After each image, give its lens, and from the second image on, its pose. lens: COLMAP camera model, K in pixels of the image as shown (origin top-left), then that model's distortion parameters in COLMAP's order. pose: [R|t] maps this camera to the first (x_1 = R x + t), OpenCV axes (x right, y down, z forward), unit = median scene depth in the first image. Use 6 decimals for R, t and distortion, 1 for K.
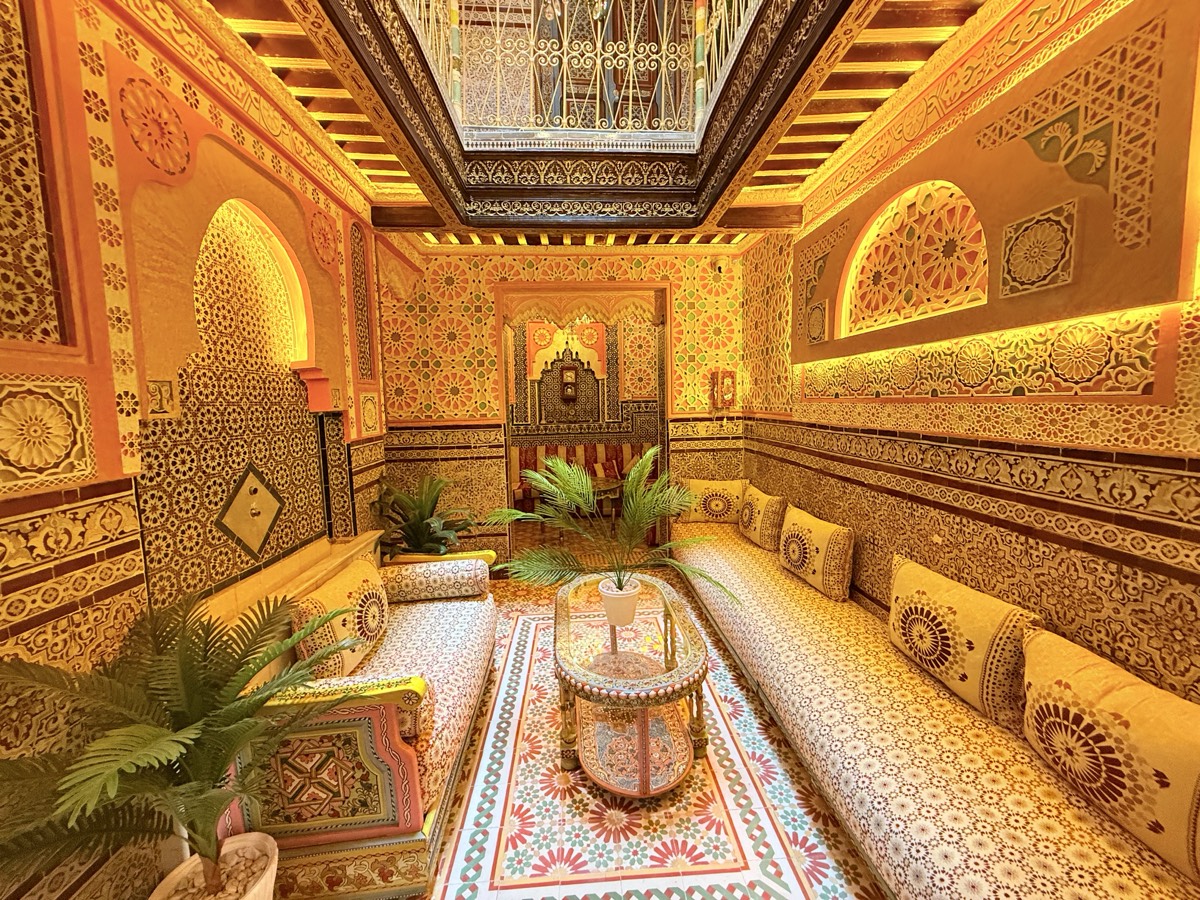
lens RADIAL K [[476.8, 0, 596.3], [0, 476.8, 448.0], [0, 0, 1]] dist [0.000495, 0.000002]
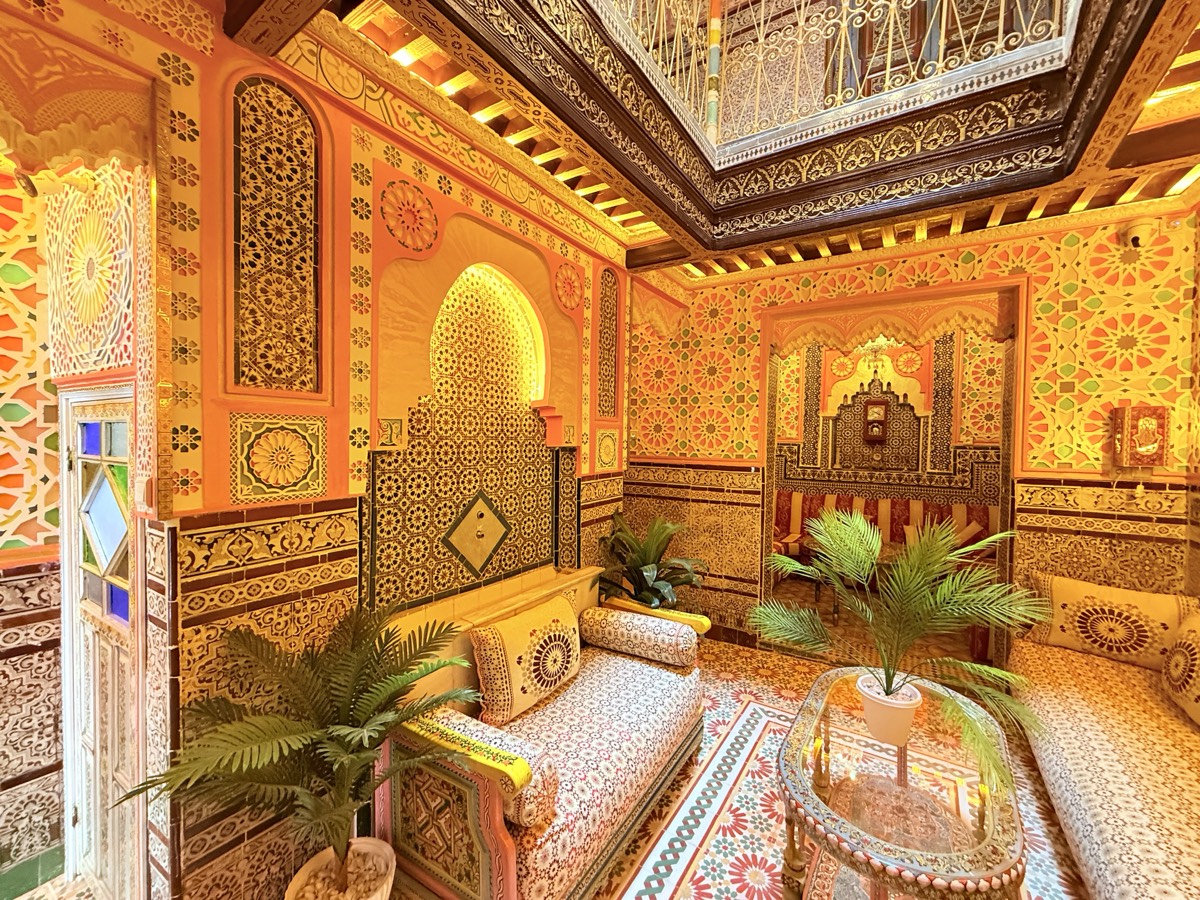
lens RADIAL K [[476.8, 0, 597.0], [0, 476.8, 448.2], [0, 0, 1]] dist [0.000495, 0.000002]
pose [[0.800789, 0.048802, -0.596954, 0.148454], [-0.090790, 0.995048, -0.040444, -0.041852], [0.592025, 0.086585, 0.801255, 0.220205]]
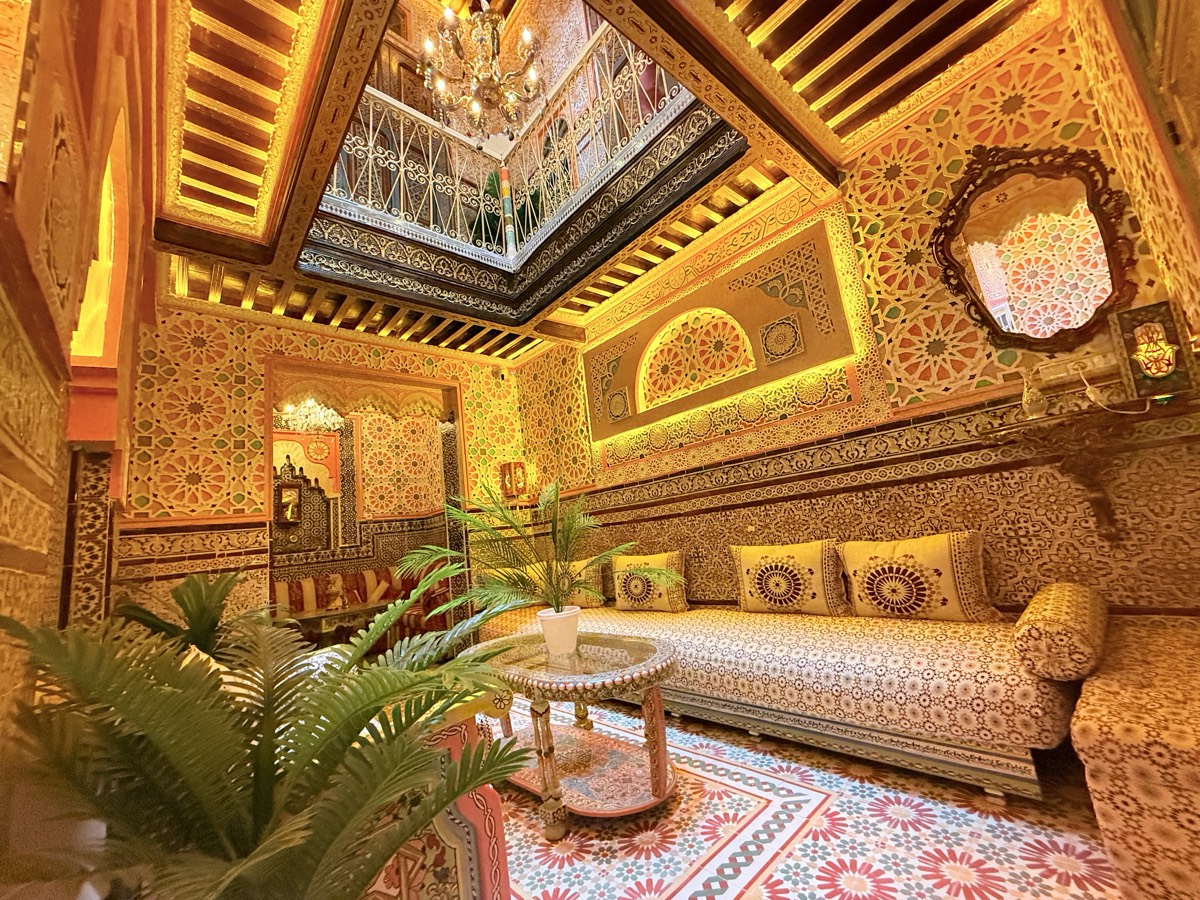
lens RADIAL K [[476.8, 0, 596.4], [0, 476.8, 448.2], [0, 0, 1]] dist [0.000495, 0.000002]
pose [[0.776474, 0.043038, 0.628677, -0.495463], [0.163728, 0.949622, -0.267229, 0.235260], [-0.608507, 0.310428, 0.730310, 0.134011]]
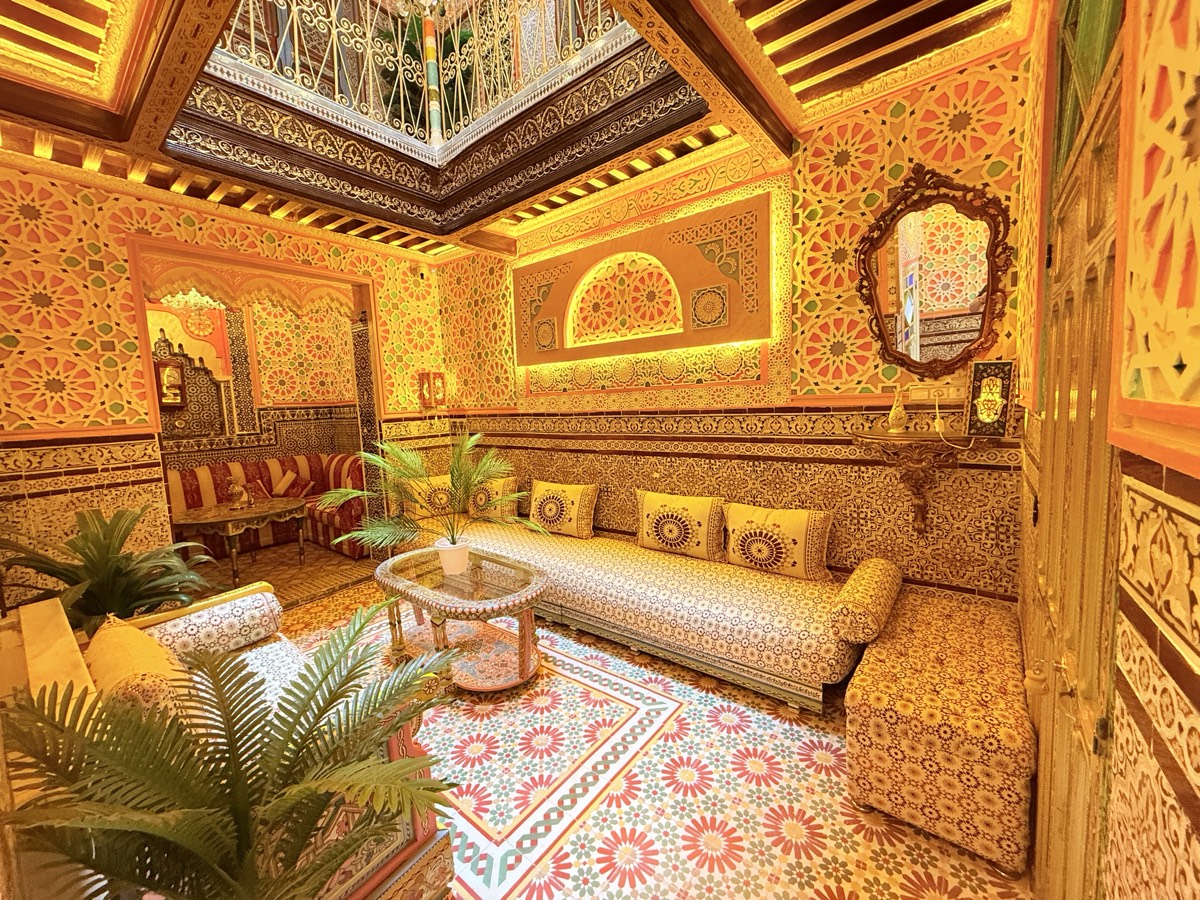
lens RADIAL K [[476.8, 0, 596.0], [0, 476.8, 448.0], [0, 0, 1]] dist [0.000495, 0.000002]
pose [[0.660839, -0.077383, 0.746528, -0.535110], [0.100378, 0.994847, 0.014268, 0.049483], [-0.743785, 0.065506, 0.665201, 0.065395]]
